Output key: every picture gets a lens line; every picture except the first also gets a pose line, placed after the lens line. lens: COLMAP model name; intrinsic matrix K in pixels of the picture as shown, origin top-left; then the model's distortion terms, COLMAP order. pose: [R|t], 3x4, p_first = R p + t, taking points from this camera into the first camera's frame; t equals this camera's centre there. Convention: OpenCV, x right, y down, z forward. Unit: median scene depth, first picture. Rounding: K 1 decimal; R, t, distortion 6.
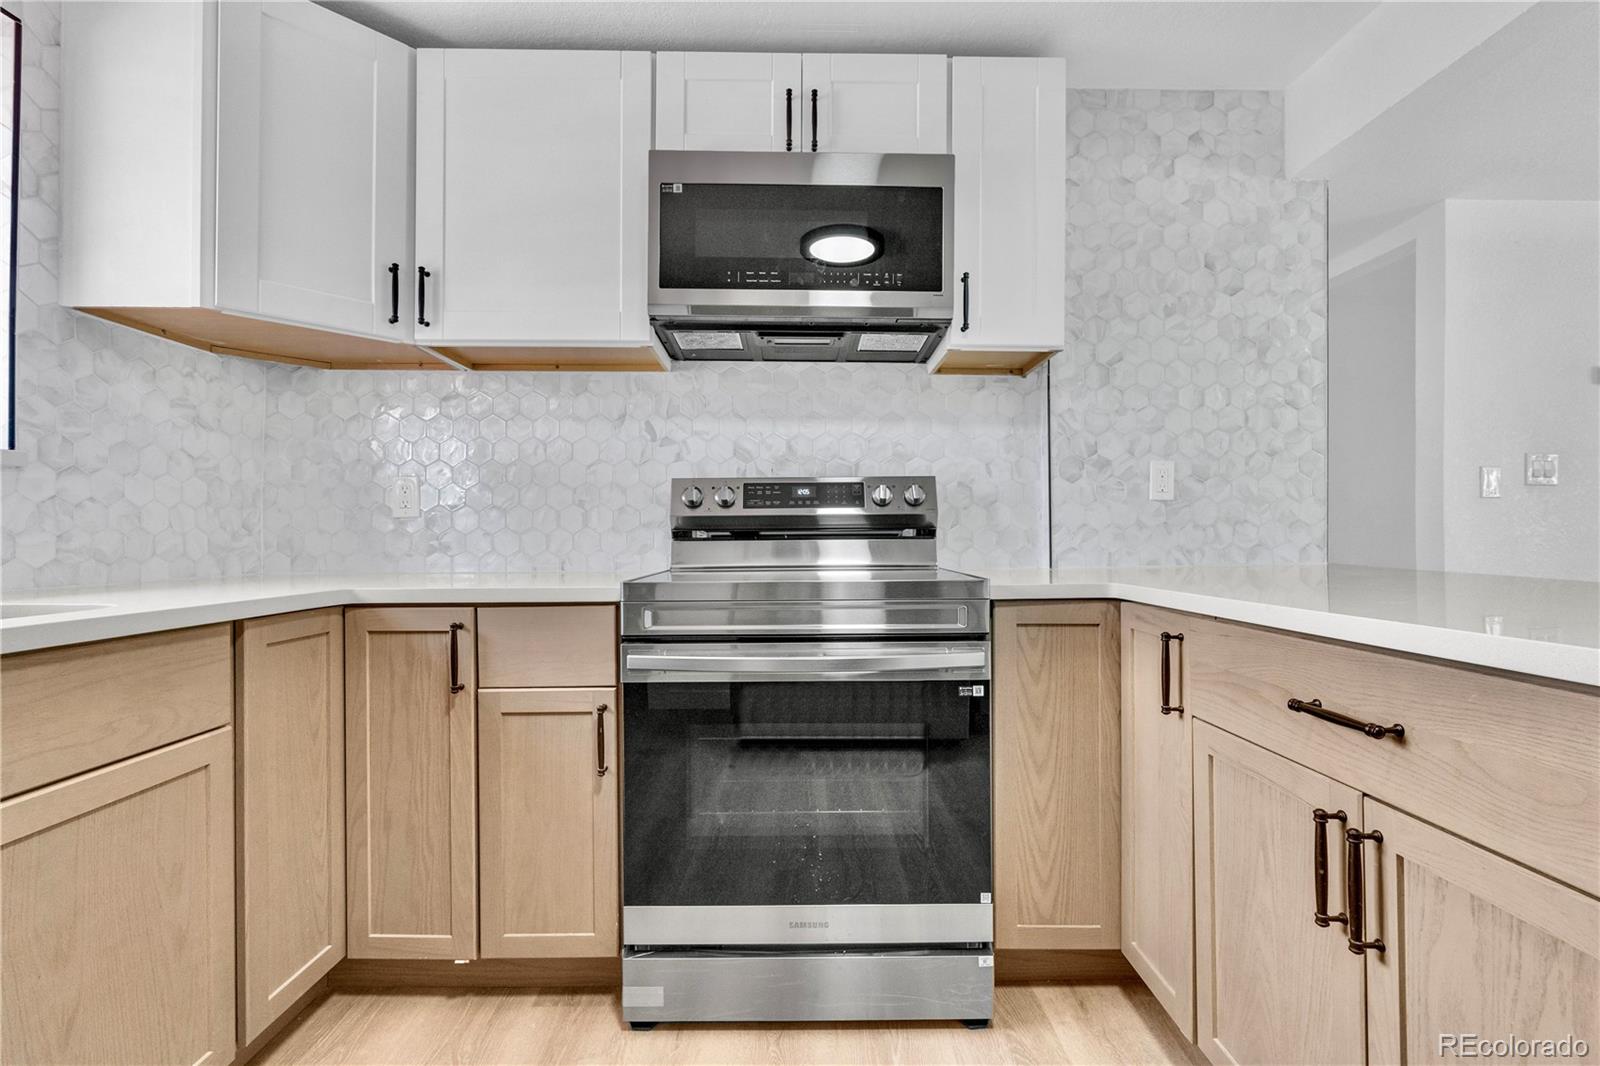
lens RADIAL K [[729.7, 0, 813.6], [0, 729.7, 529.2], [0, 0, 1]] dist [-0.013129, 0.003722]
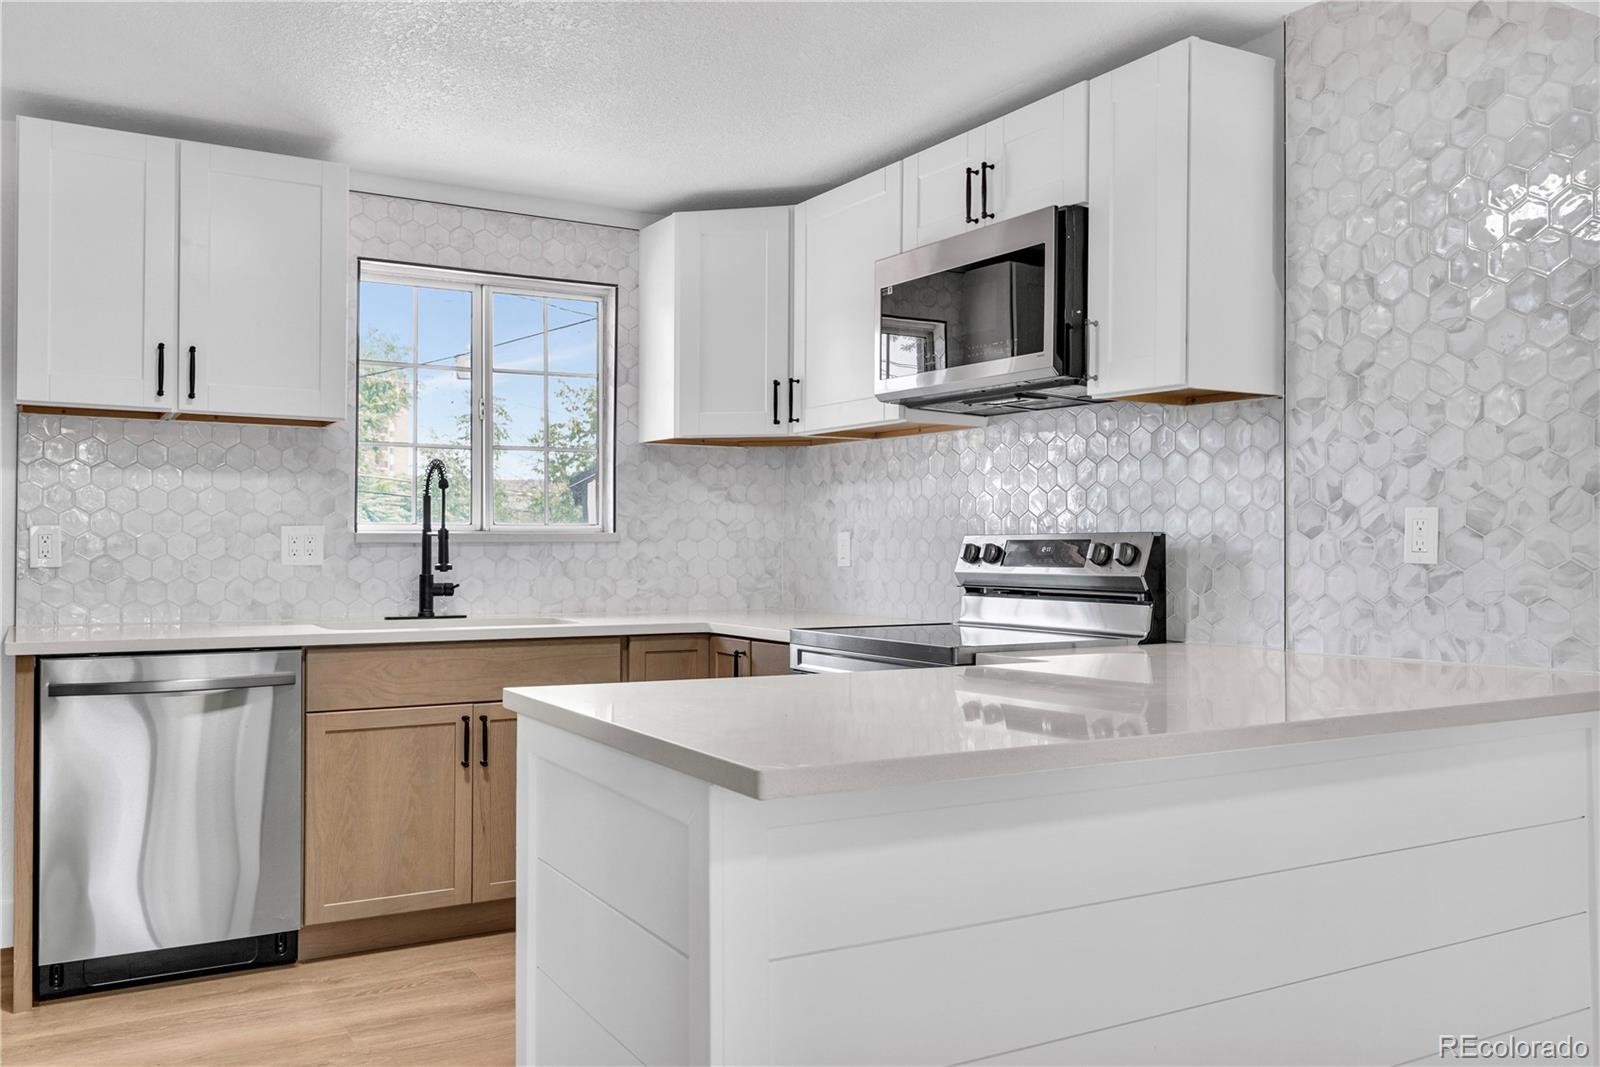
lens RADIAL K [[1277.0, 0, 804.6], [0, 1277.0, 525.9], [0, 0, 1]] dist [-0.010989, 0.001388]
pose [[0.497715, -0.007532, -0.867308, 1.227215], [0.003941, 0.999972, -0.006423, -0.069972], [0.867332, -0.000221, 0.497731, -0.096979]]
